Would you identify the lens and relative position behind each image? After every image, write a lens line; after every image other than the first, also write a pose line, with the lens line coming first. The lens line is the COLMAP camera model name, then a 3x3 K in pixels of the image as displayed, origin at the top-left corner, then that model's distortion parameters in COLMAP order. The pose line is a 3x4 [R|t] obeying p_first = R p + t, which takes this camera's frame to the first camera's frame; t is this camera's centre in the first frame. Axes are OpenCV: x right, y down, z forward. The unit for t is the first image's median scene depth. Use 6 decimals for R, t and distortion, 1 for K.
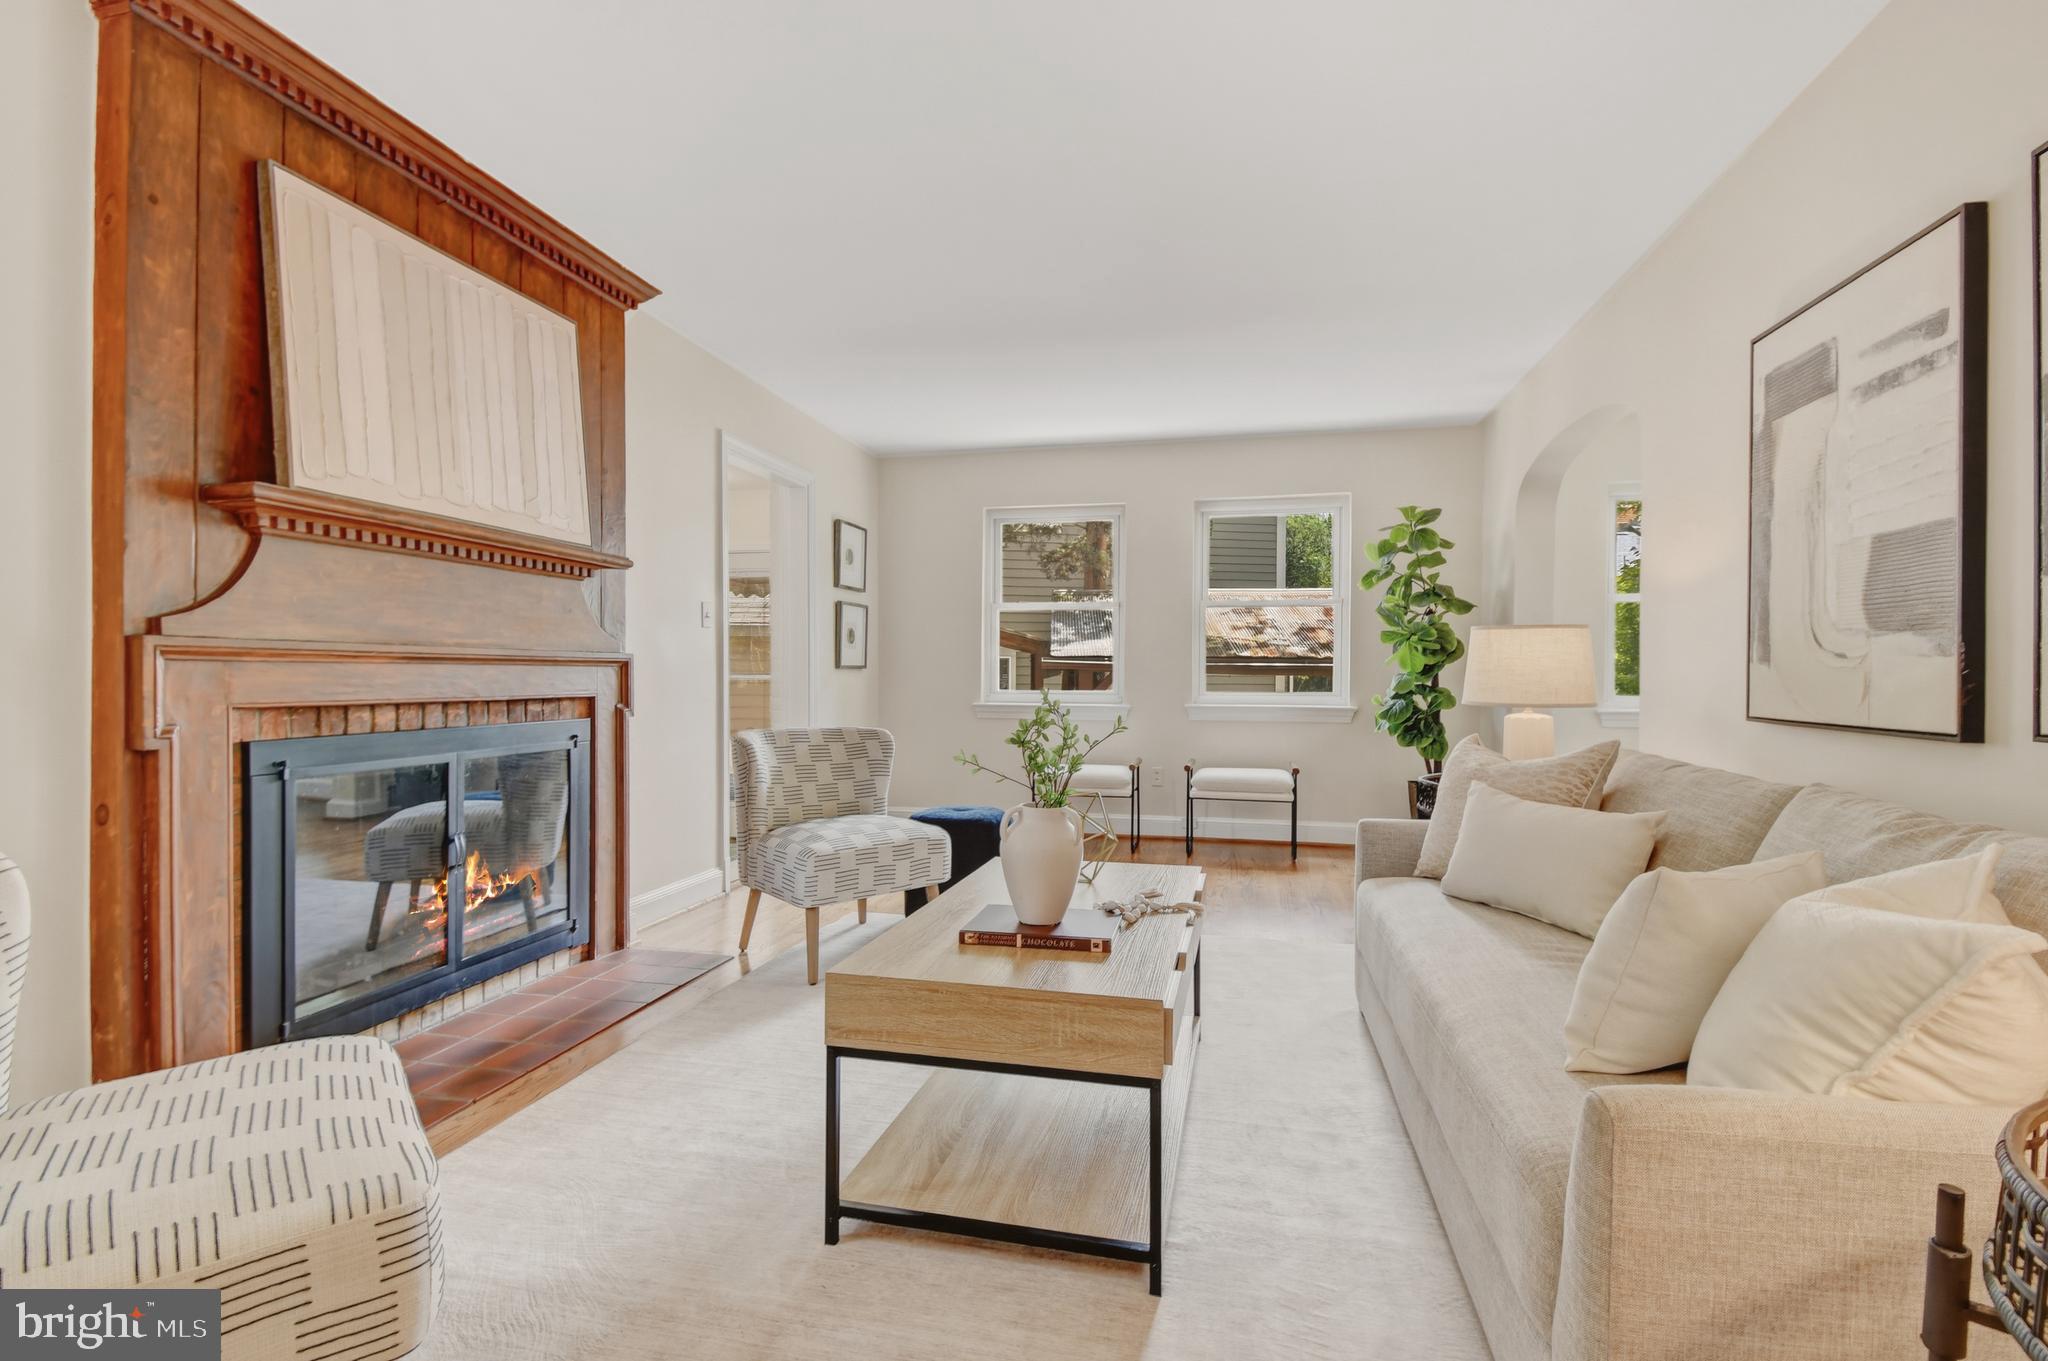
lens RADIAL K [[917.7, 0, 1024.0], [0, 917.7, 680.5], [0, 0, 1]] dist [0.043576, -0.029435]
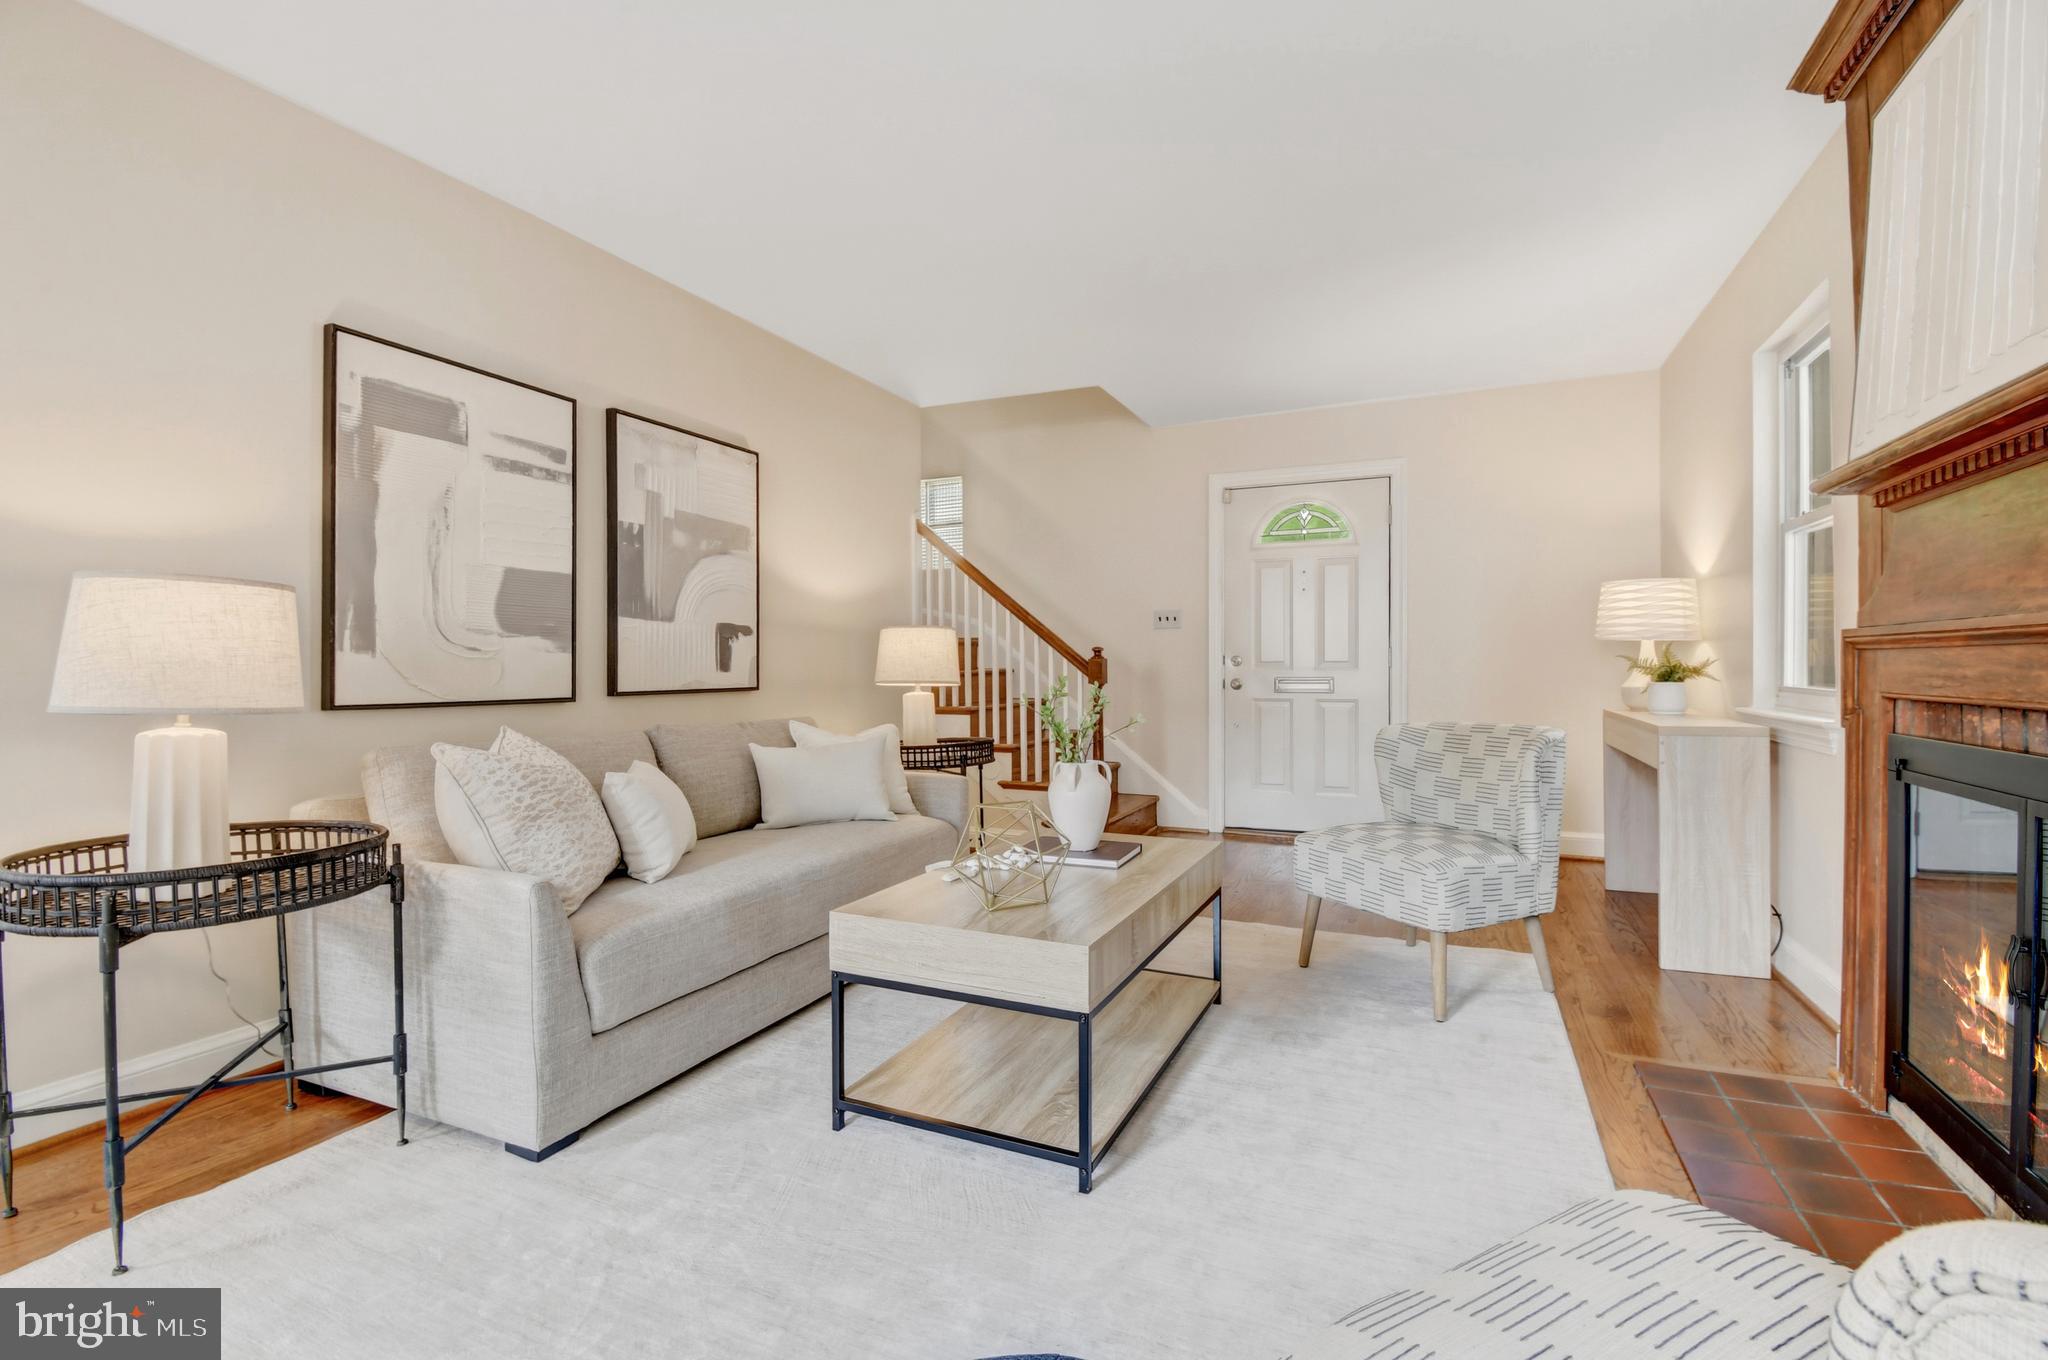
lens RADIAL K [[924.5, 0, 1034.6], [0, 924.5, 674.2], [0, 0, 1]] dist [0.027584, -0.030451]
pose [[-0.982553, -0.005398, 0.185906, -0.133332], [-0.002051, 0.999832, 0.018191, -0.014253], [-0.185973, 0.017492, -0.982399, 1.841594]]
